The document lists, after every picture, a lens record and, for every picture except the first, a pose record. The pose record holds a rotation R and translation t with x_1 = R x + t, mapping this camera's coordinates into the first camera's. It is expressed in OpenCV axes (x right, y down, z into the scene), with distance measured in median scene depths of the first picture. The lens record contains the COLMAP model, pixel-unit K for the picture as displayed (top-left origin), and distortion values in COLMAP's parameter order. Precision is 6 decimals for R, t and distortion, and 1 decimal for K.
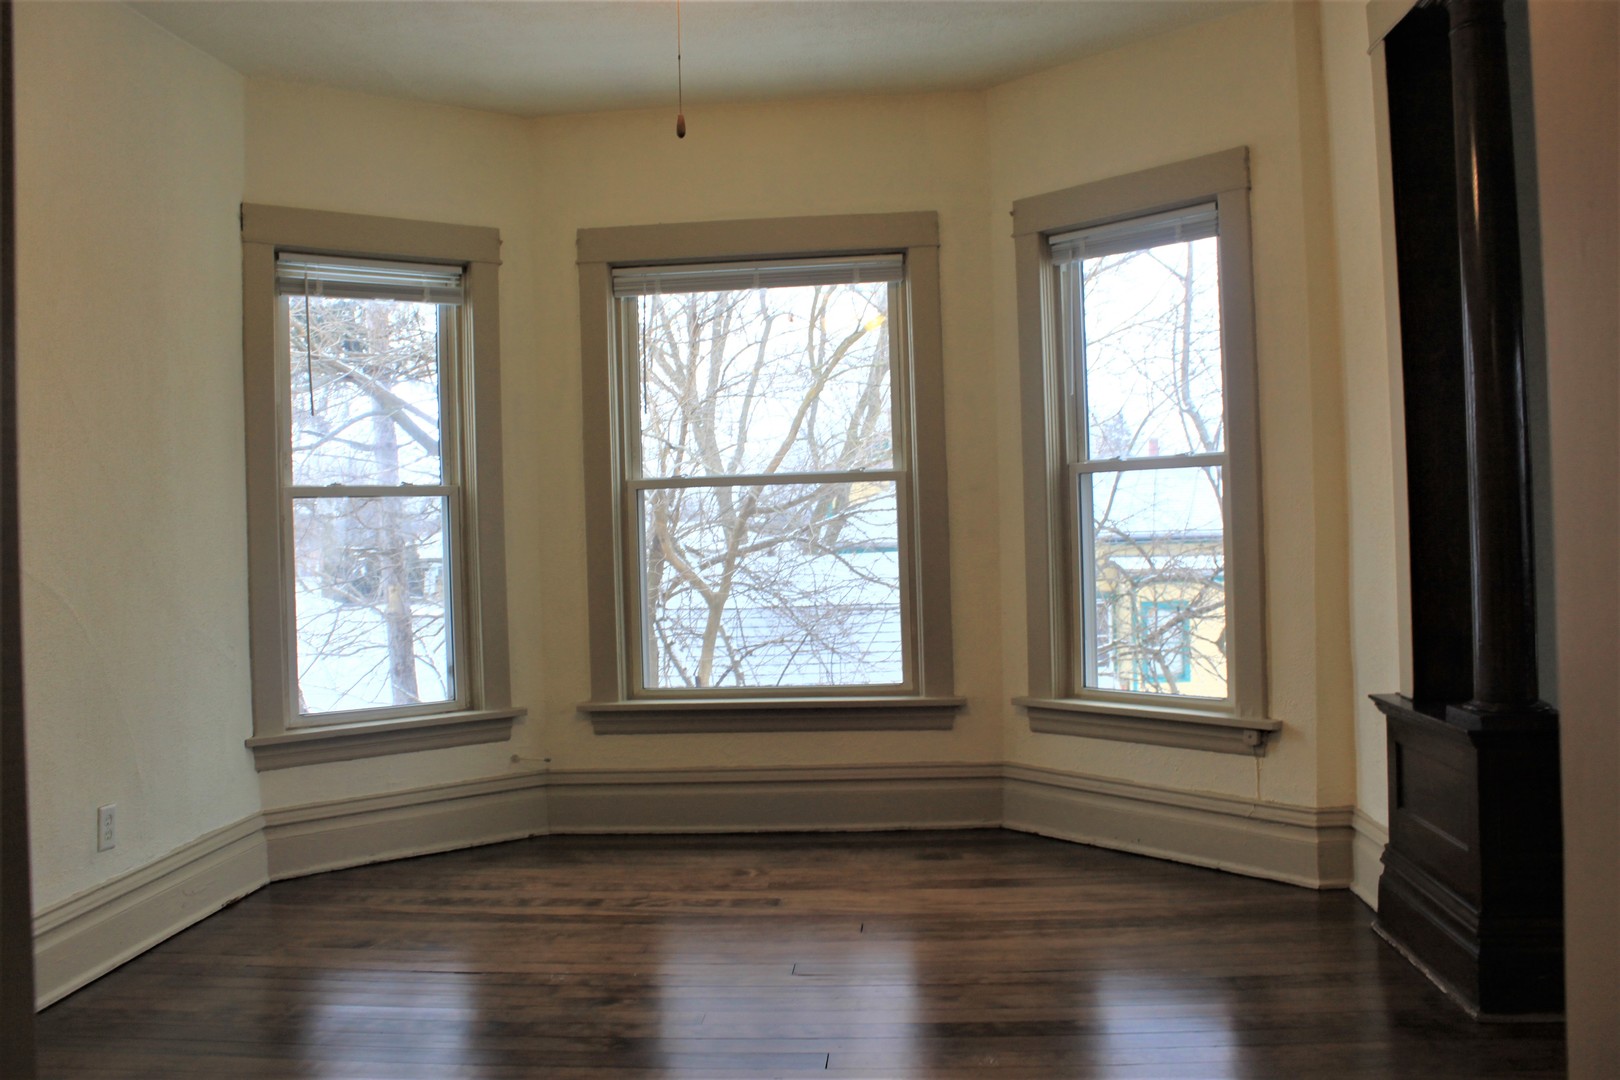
lens RADIAL K [[1402.0, 0, 825.0], [0, 1402.0, 526.7], [0, 0, 1]] dist [-0.082943, 0.002560]
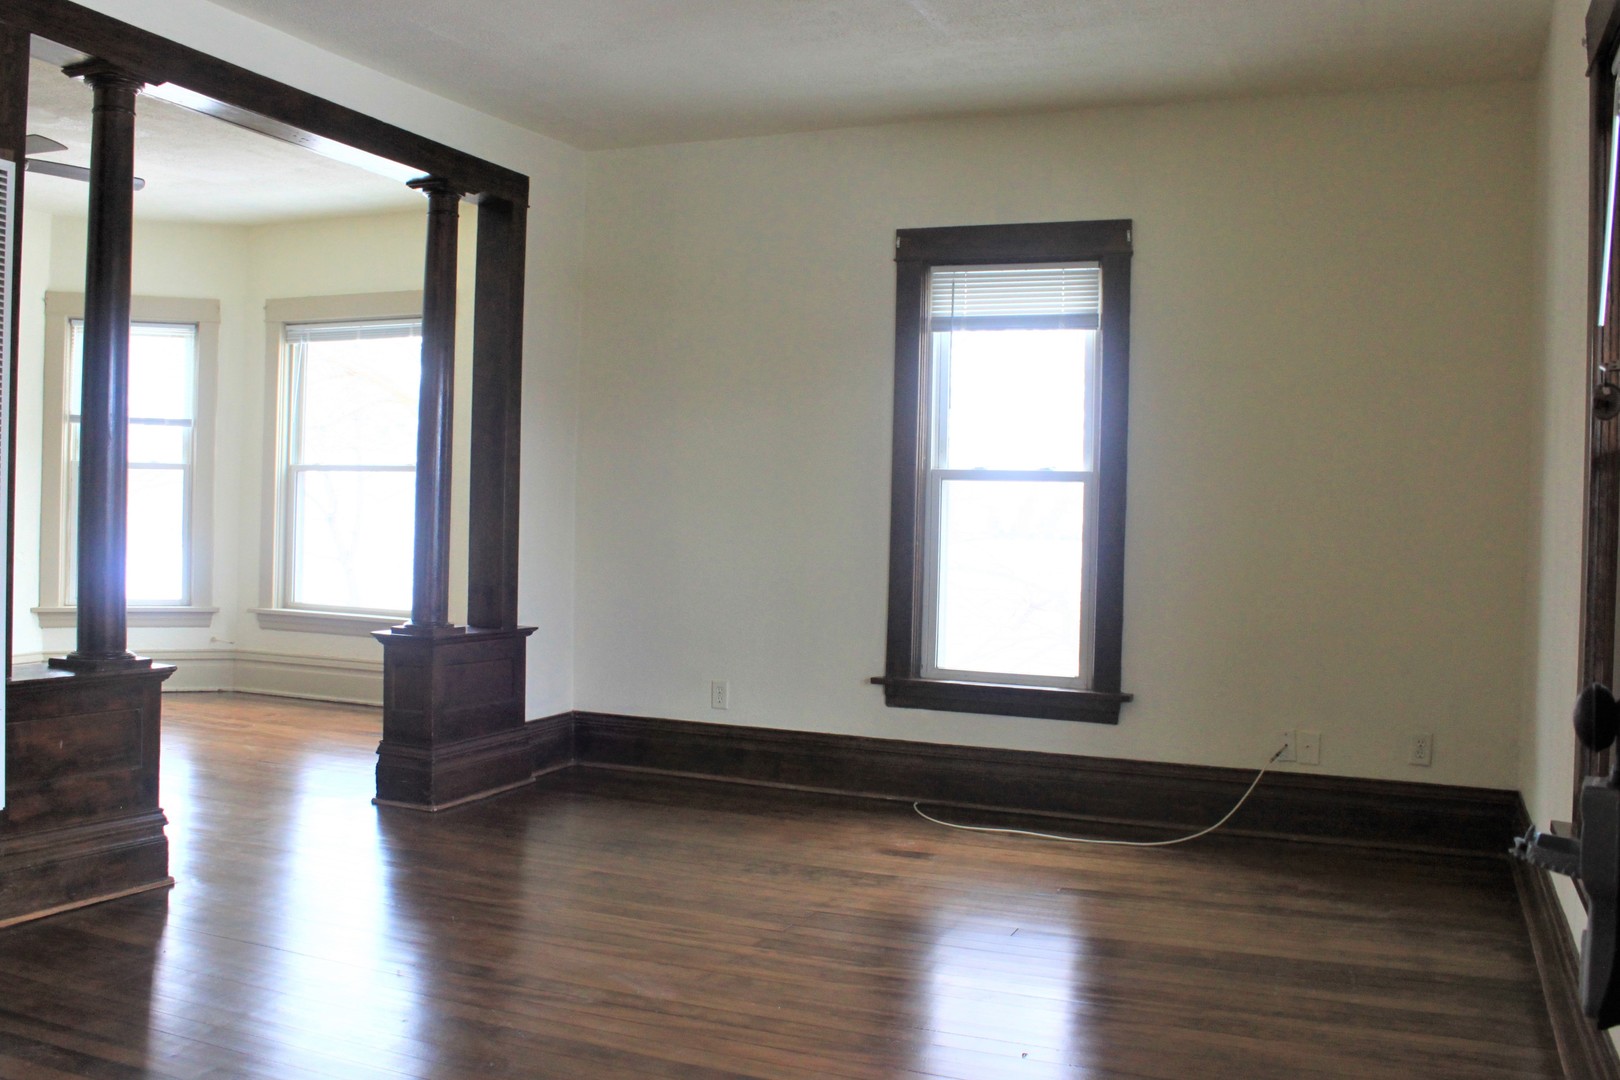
lens RADIAL K [[1402.0, 0, 808.5], [0, 1402.0, 537.7], [0, 0, 1]] dist [-0.082943, 0.002560]
pose [[0.938037, 0.060844, -0.341153, 0.972133], [-0.055868, 0.998140, 0.024402, -0.023917], [0.342003, -0.003831, 0.939691, -0.237777]]
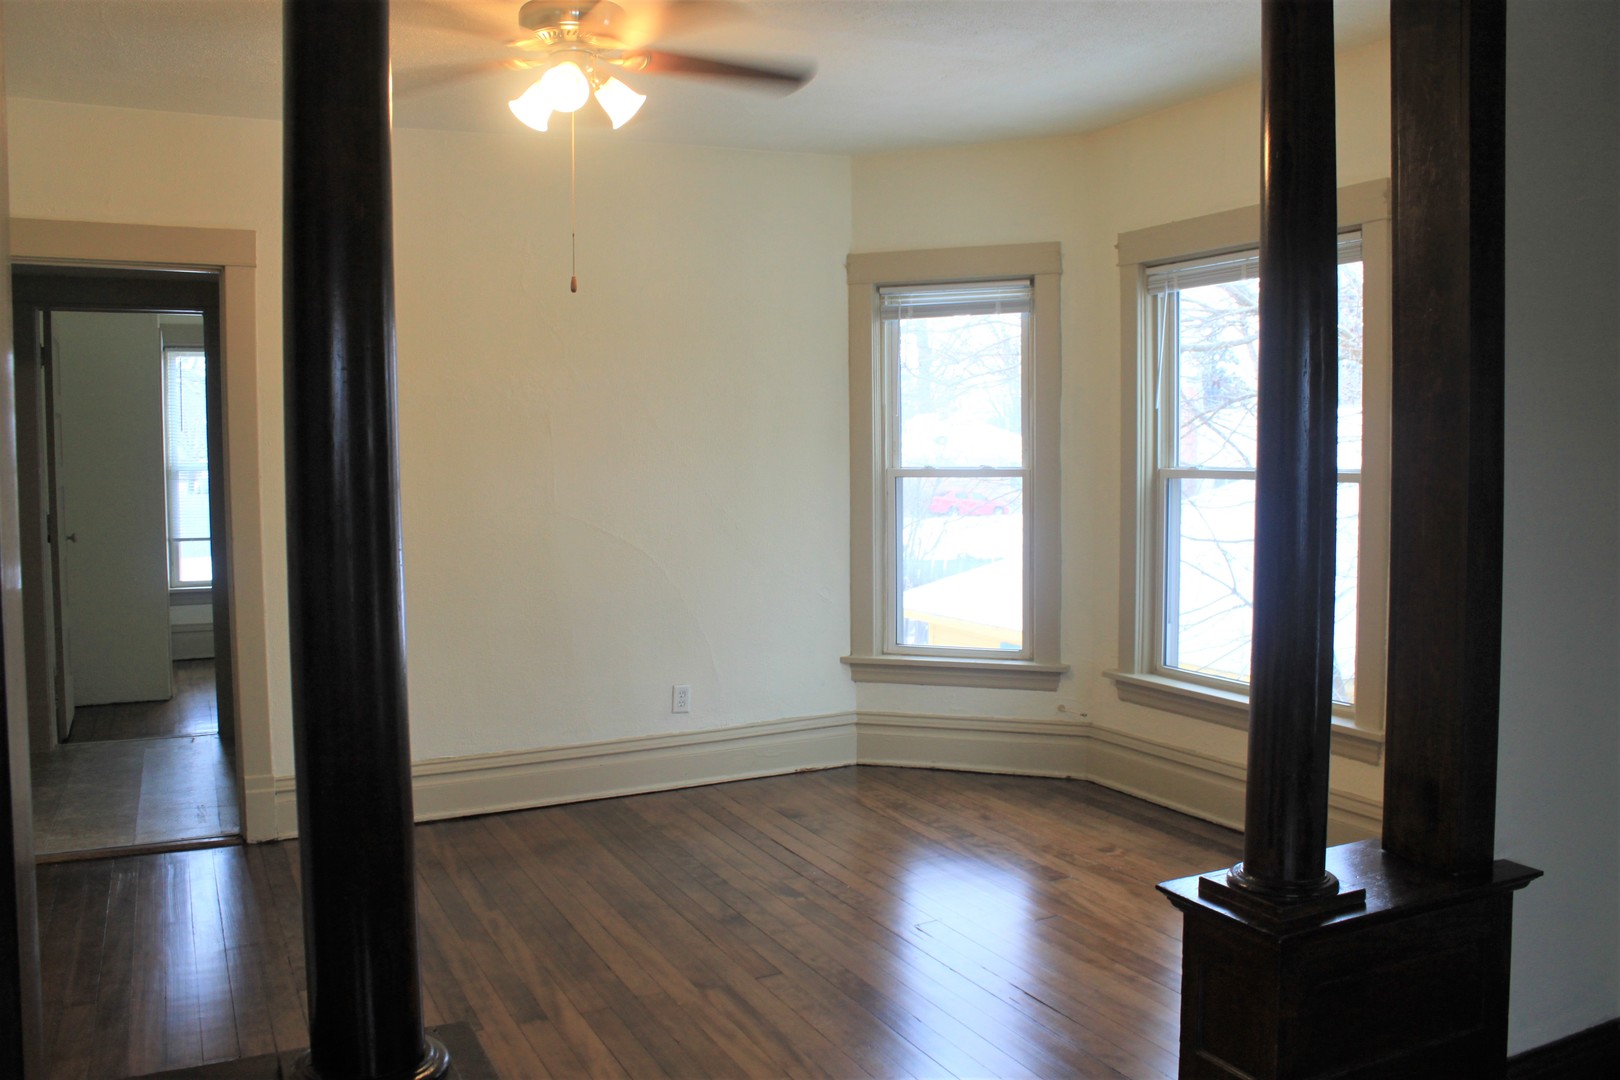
lens RADIAL K [[1402.0, 0, 818.9], [0, 1402.0, 530.9], [0, 0, 1]] dist [-0.082943, 0.002560]
pose [[0.519188, 0.077439, -0.851144, 0.674002], [-0.010313, 0.996382, 0.084362, -0.077769], [0.854598, -0.035022, 0.518108, 0.250923]]
